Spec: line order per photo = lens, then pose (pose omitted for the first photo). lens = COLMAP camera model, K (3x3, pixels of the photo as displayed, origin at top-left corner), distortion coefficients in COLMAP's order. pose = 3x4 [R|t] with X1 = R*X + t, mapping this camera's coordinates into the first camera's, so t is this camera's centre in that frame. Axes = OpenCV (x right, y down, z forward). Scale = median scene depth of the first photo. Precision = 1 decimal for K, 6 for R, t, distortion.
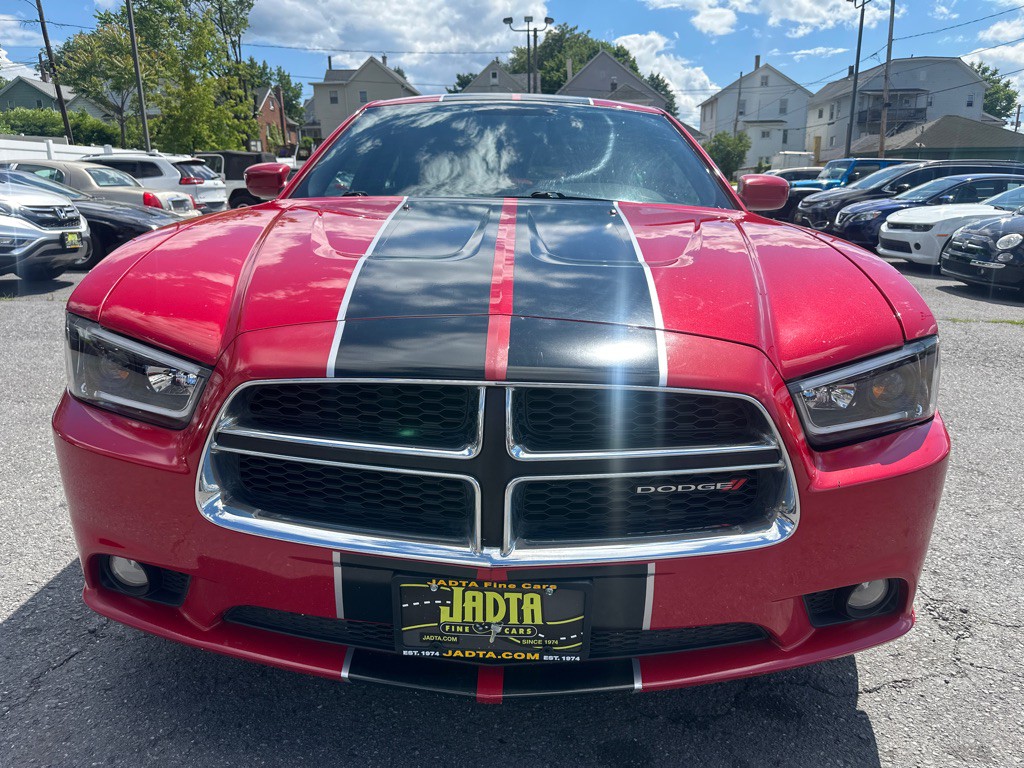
lens RADIAL K [[734.3, 0, 513.7], [0, 734.3, 385.3], [0, 0, 1]] dist [0.010231, -0.011947]
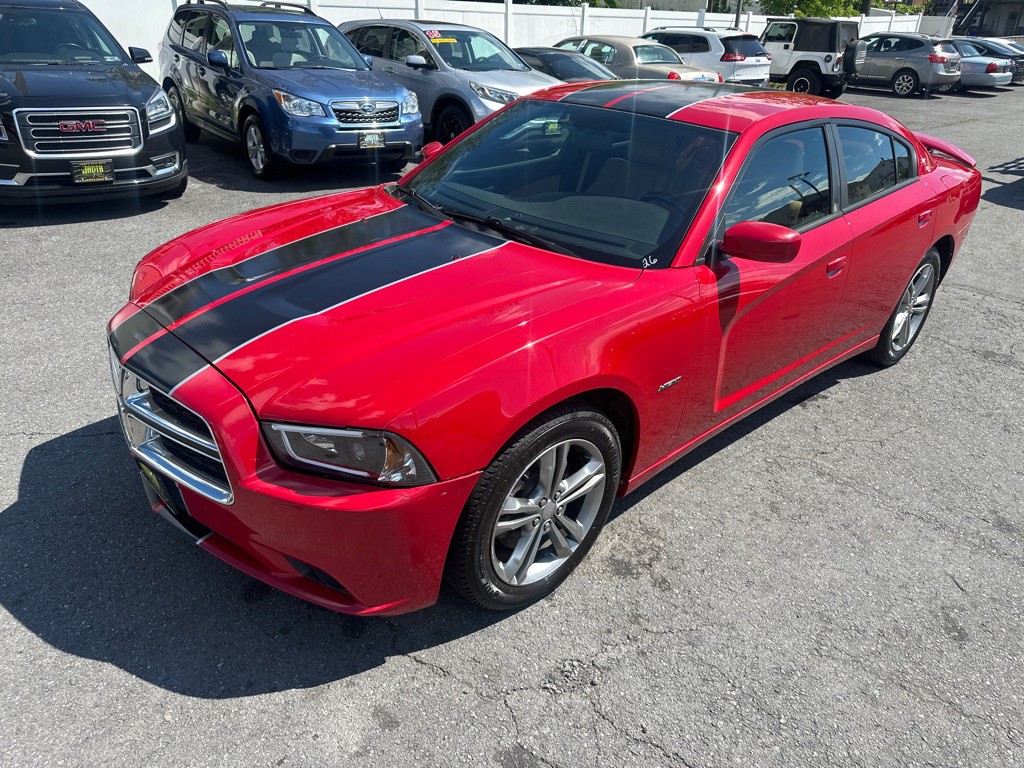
lens RADIAL K [[736.1, 0, 513.1], [0, 736.1, 386.0], [0, 0, 1]] dist [0.024263, -0.032387]
pose [[0.698779, 0.334036, -0.632557, 1.299071], [-0.211384, 0.941211, 0.263514, -0.457346], [0.683392, -0.050426, 0.728308, 0.145895]]
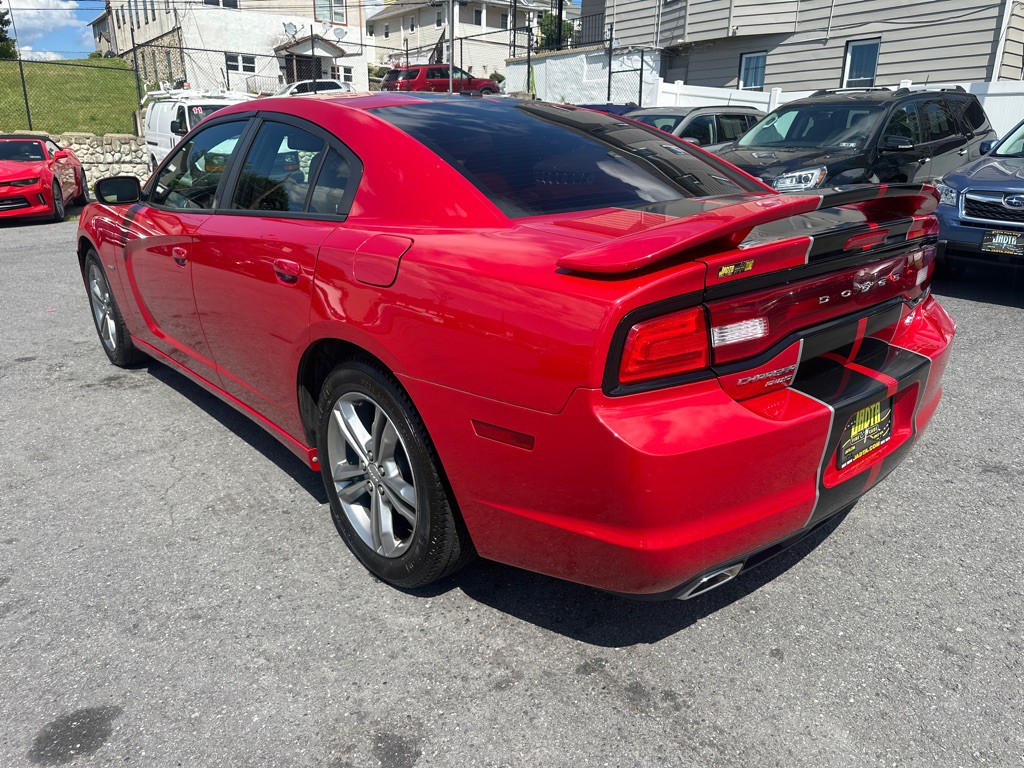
lens RADIAL K [[734.9, 0, 512.0], [0, 734.9, 384.0], [0, 0, 1]] dist [0.009949, -0.011911]
pose [[-0.751640, 0.197530, -0.629301, 1.159152], [-0.173874, 0.861013, 0.477938, -1.133654], [0.636243, 0.468656, -0.612826, 3.773717]]
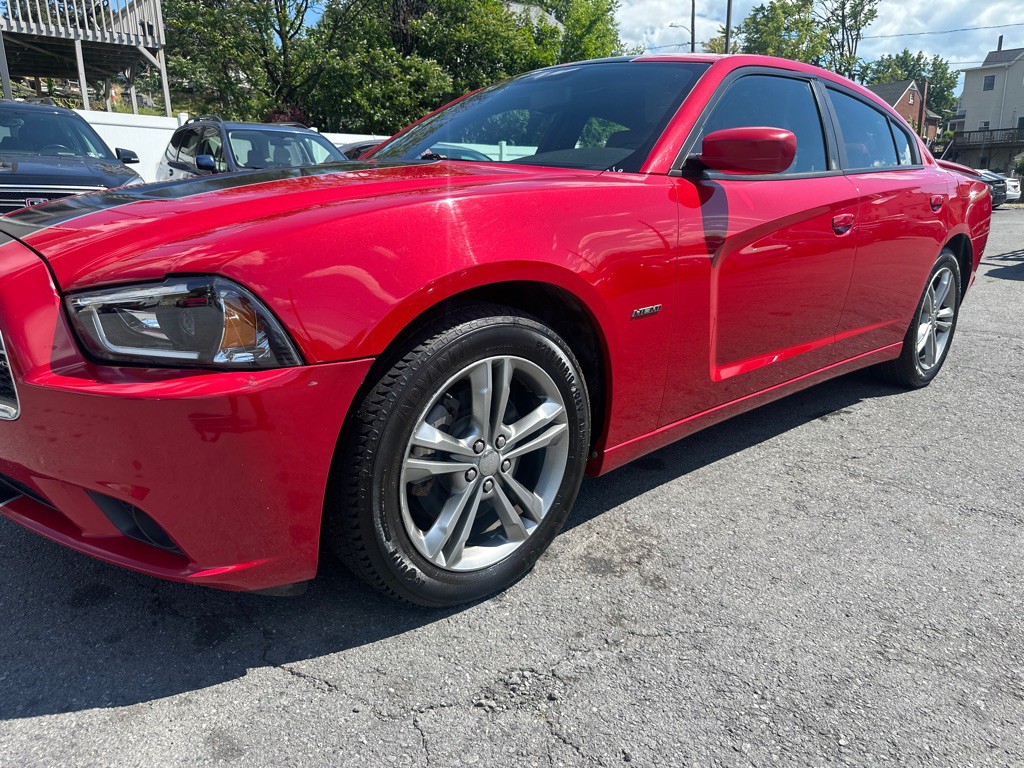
lens RADIAL K [[734.9, 0, 512.0], [0, 734.9, 384.0], [0, 0, 1]] dist [0.009949, -0.011911]
pose [[0.695206, 0.178368, -0.696329, 1.254883], [-0.180743, 0.980977, 0.070830, -0.071473], [0.695716, 0.076615, 0.714219, 0.479526]]
